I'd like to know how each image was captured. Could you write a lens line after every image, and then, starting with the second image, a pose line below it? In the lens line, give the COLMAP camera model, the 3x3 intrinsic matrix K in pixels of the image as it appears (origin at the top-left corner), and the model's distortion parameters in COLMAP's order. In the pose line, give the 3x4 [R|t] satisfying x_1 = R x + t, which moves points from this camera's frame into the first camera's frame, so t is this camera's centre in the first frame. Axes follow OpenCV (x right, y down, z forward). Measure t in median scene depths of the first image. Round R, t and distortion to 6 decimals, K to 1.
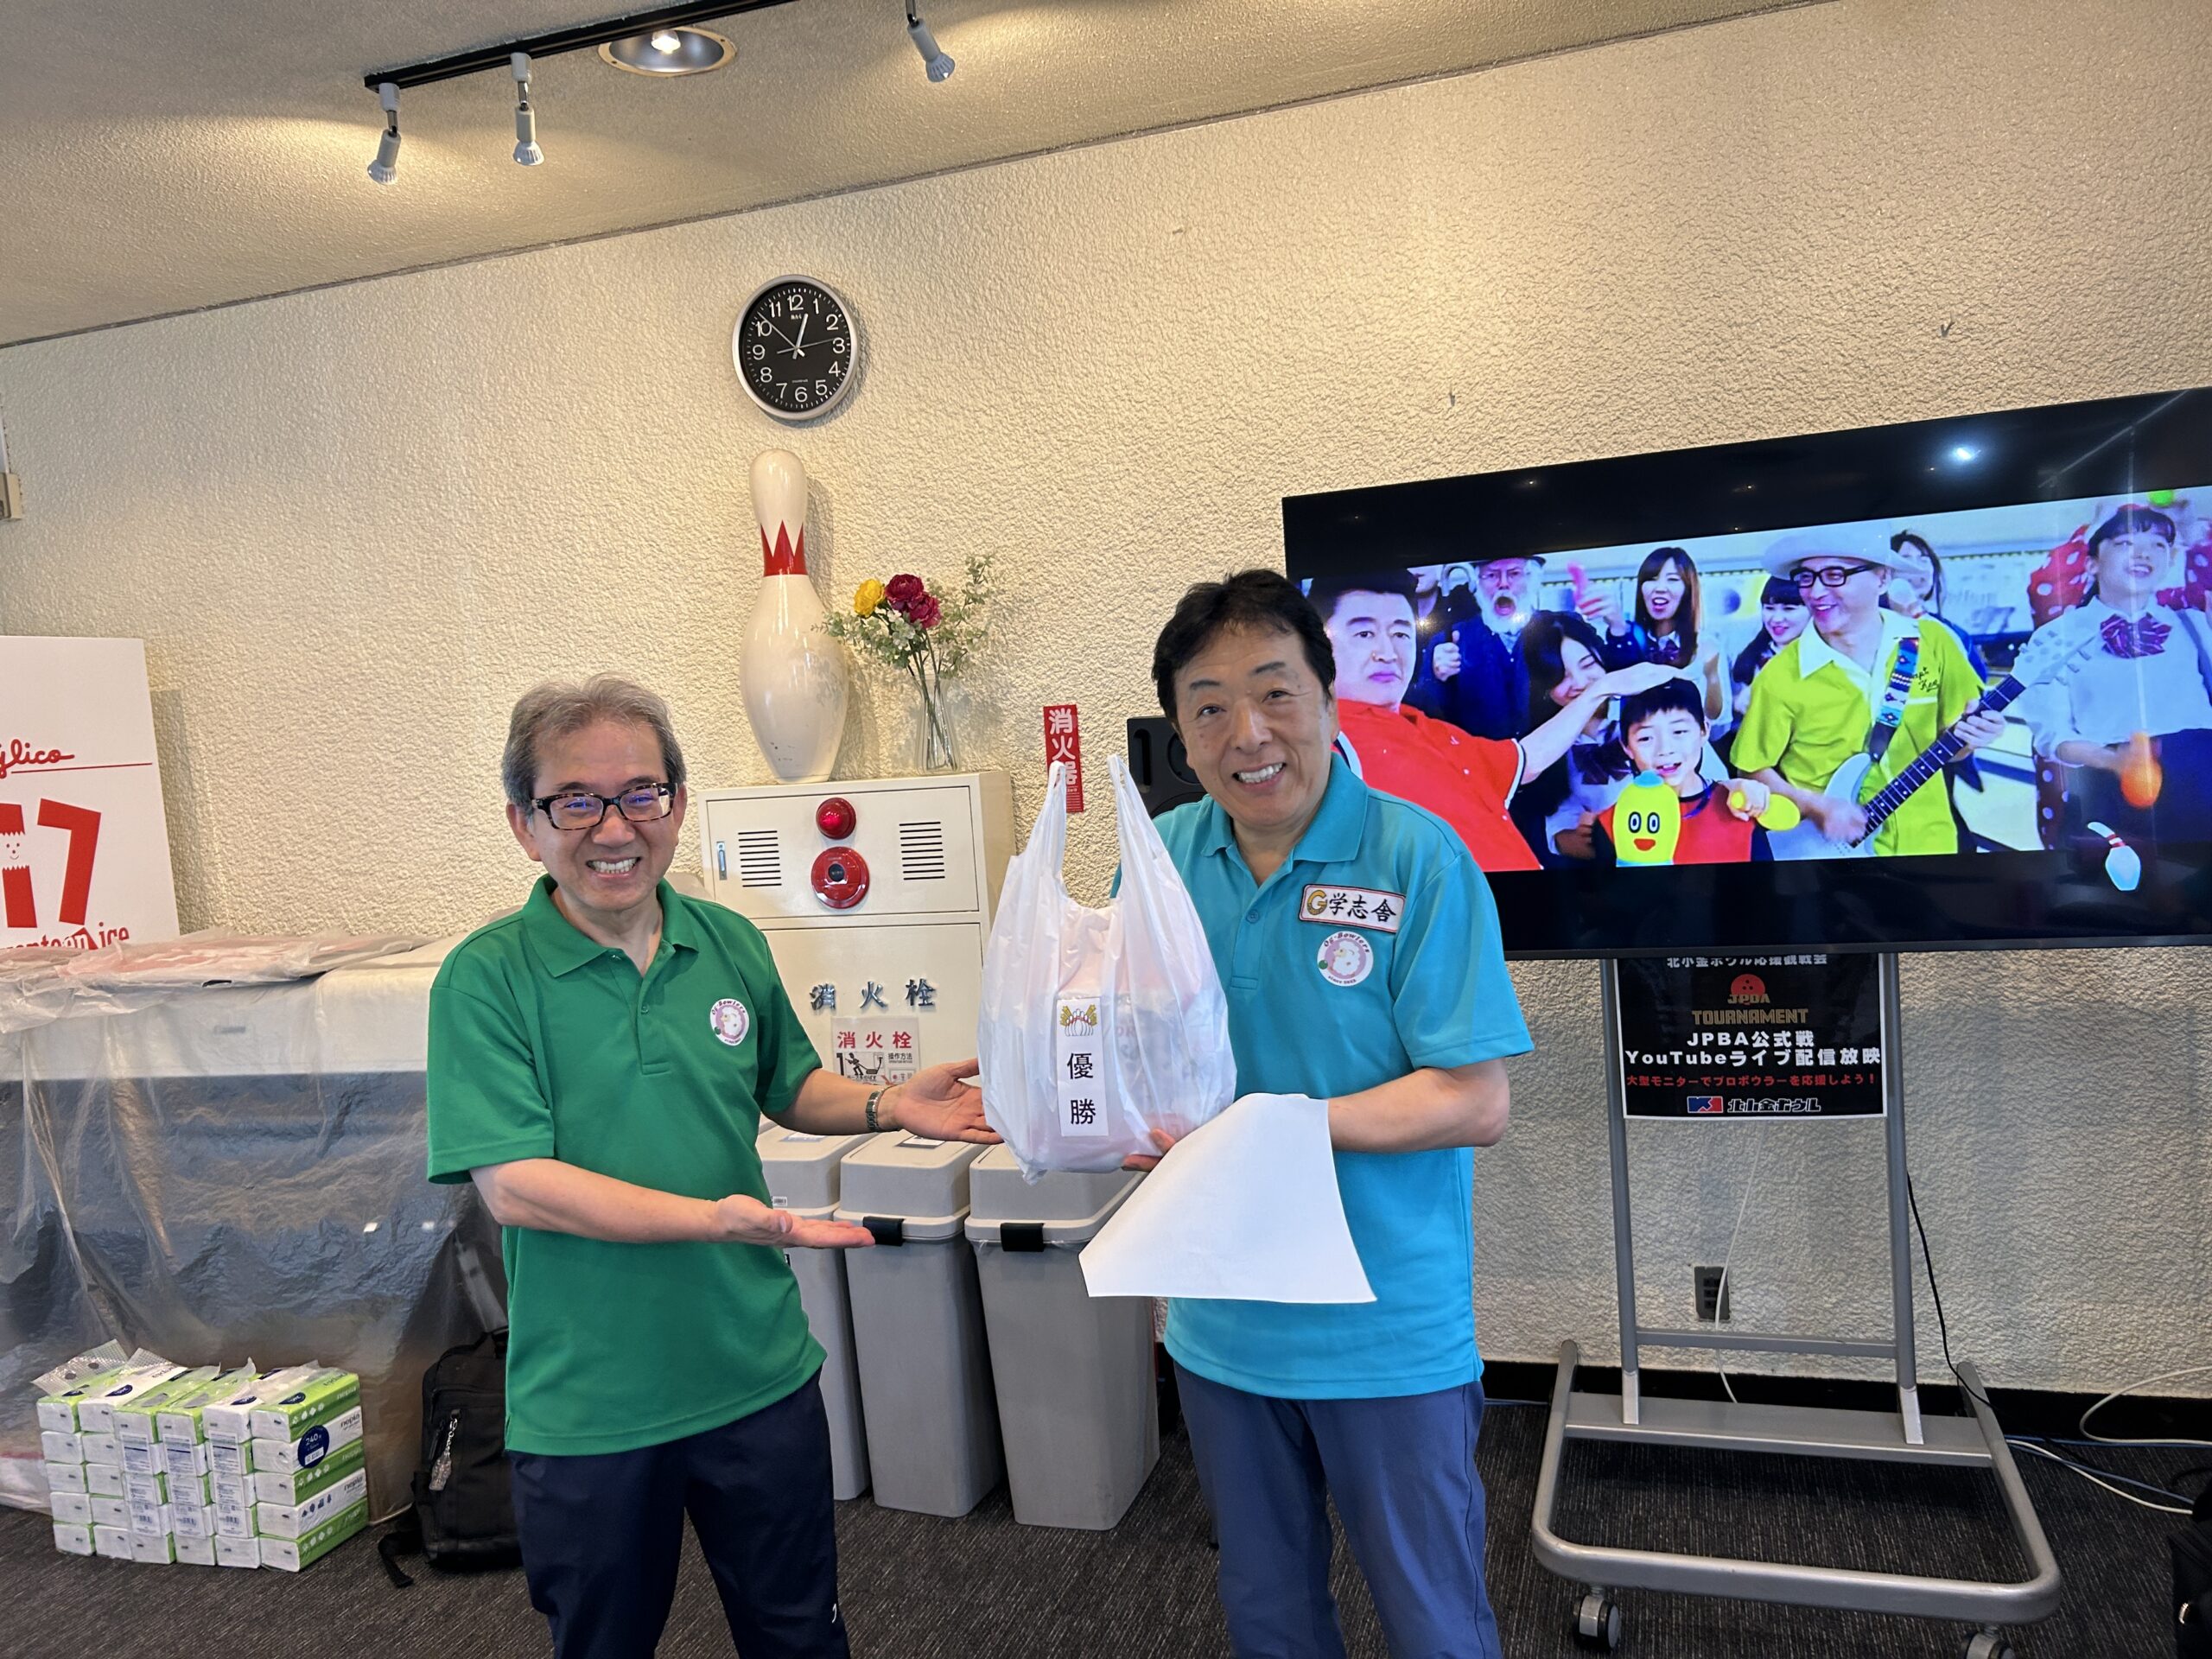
lens RADIAL K [[1670.2, 0, 1104.5], [0, 1670.2, 830.9], [0, 0, 1]] dist [0.032610, -0.034434]
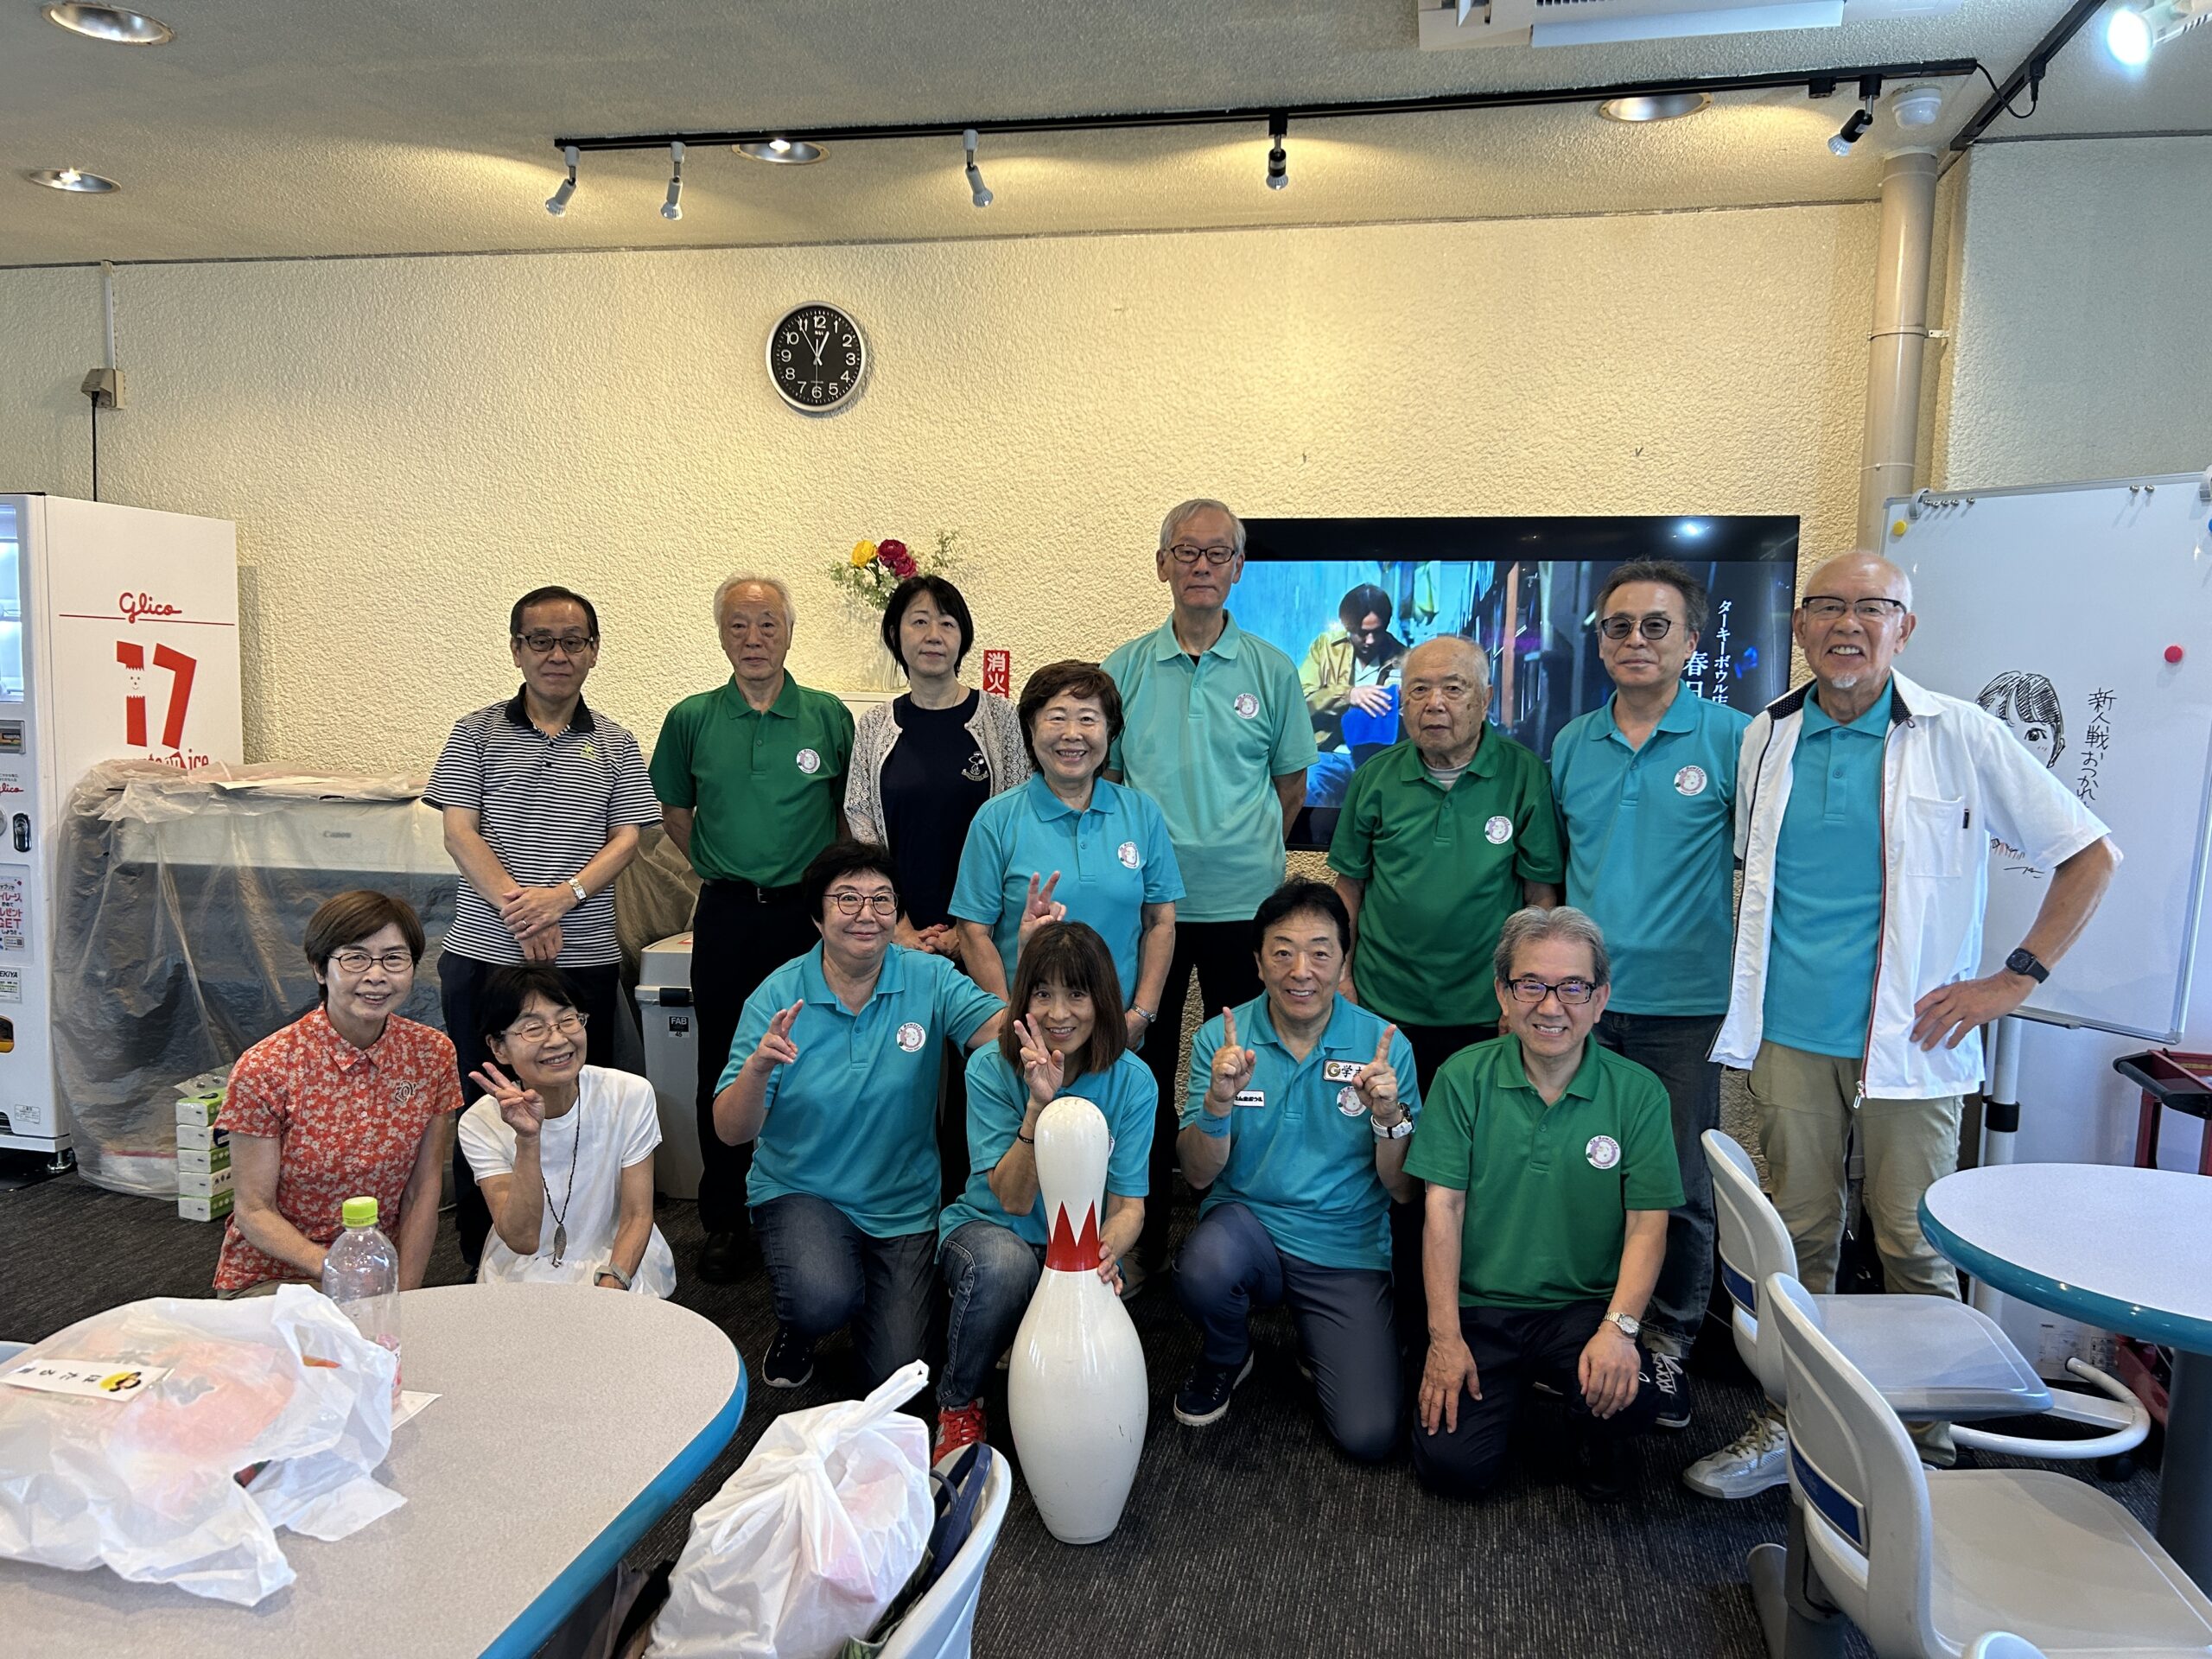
lens RADIAL K [[1670.2, 0, 1111.0], [0, 1670.2, 833.4], [0, 0, 1]] dist [0.032610, -0.034434]
pose [[0.988803, 0.087016, 0.121227, -0.087127], [-0.088861, 0.995995, 0.009887, 0.050386], [-0.119881, -0.020548, 0.992576, -0.344420]]
